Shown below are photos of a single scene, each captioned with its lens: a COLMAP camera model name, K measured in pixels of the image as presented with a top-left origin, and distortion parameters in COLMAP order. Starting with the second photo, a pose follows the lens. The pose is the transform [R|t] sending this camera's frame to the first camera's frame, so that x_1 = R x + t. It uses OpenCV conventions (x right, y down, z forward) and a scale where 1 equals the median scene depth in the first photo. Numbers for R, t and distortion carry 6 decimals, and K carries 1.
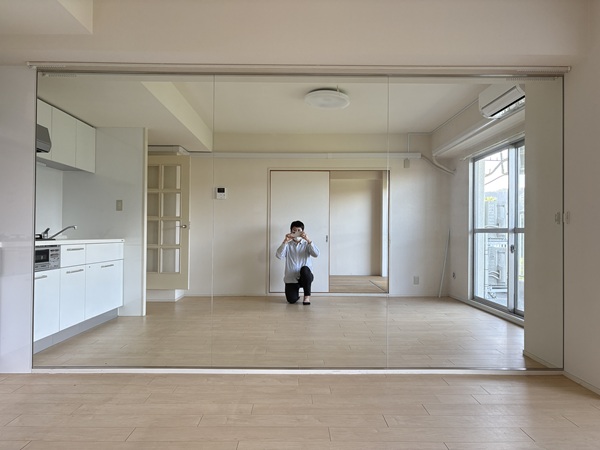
lens RADIAL K [[459.7, 0, 299.9], [0, 459.7, 224.3], [0, 0, 1]] dist [0.014941, 0.006248]
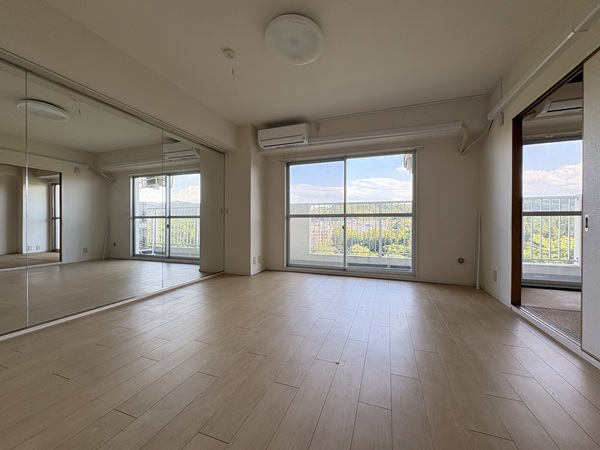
lens RADIAL K [[239.6, 0, 302.0], [0, 239.6, 223.6], [0, 0, 1]] dist [0.002131, 0.000415]
pose [[0.342973, -0.004496, 0.939334, -0.245533], [-0.015132, 0.999832, 0.010310, 0.017403], [-0.939223, -0.017750, 0.342848, 0.076034]]
